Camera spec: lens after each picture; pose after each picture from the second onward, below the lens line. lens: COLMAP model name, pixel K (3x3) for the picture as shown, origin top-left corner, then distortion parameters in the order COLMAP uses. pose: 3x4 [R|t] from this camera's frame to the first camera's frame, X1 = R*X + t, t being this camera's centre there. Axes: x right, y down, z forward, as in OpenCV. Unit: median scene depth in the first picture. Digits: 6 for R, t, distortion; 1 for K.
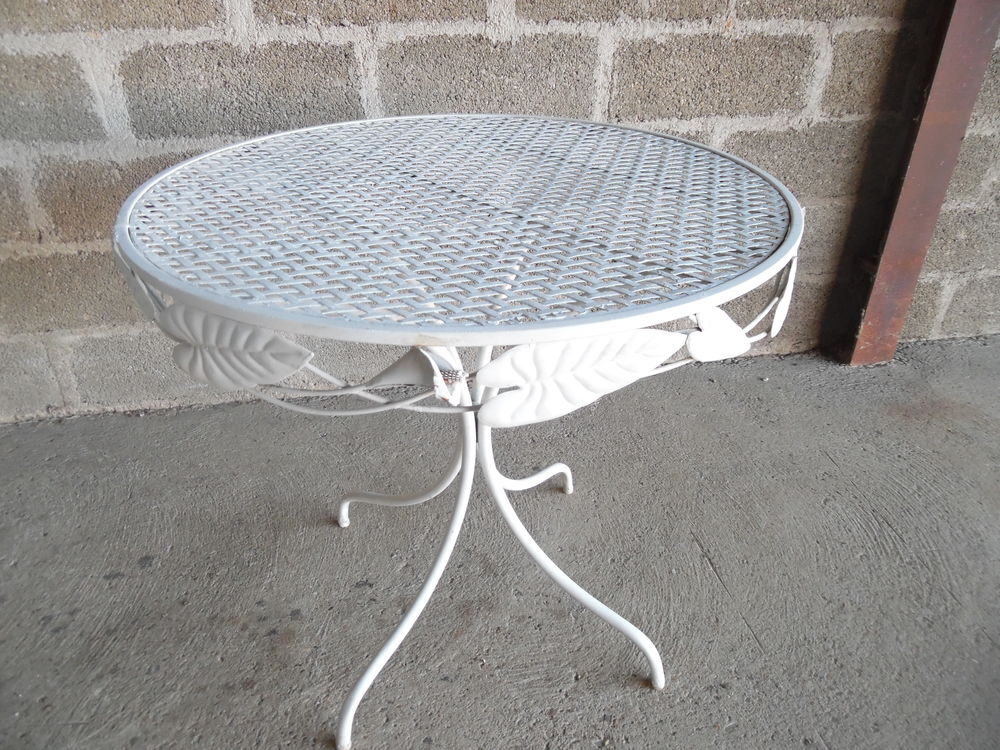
lens RADIAL K [[704.7, 0, 498.4], [0, 704.7, 372.2], [0, 0, 1]] dist [-0.016559, 0.005880]
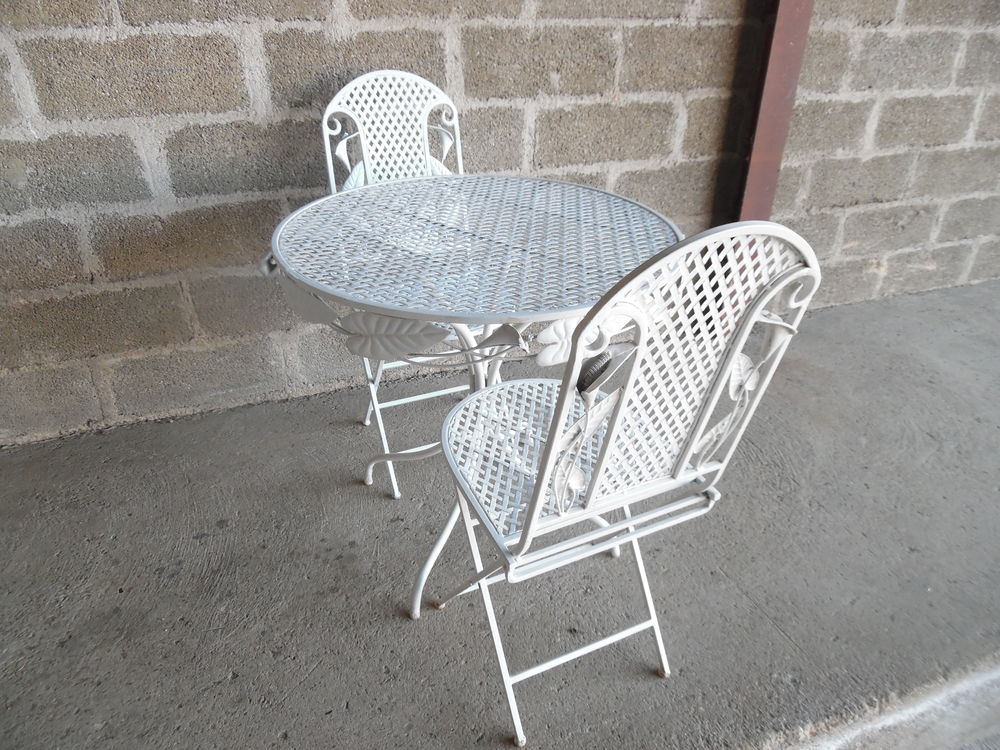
lens RADIAL K [[704.7, 0, 500.7], [0, 704.7, 374.8], [0, 0, 1]] dist [-0.016559, 0.005880]
pose [[0.983271, -0.080183, 0.163551, -0.174307], [0.082249, 0.996594, -0.005887, 0.042529], [-0.162522, 0.019241, 0.986517, -0.340558]]
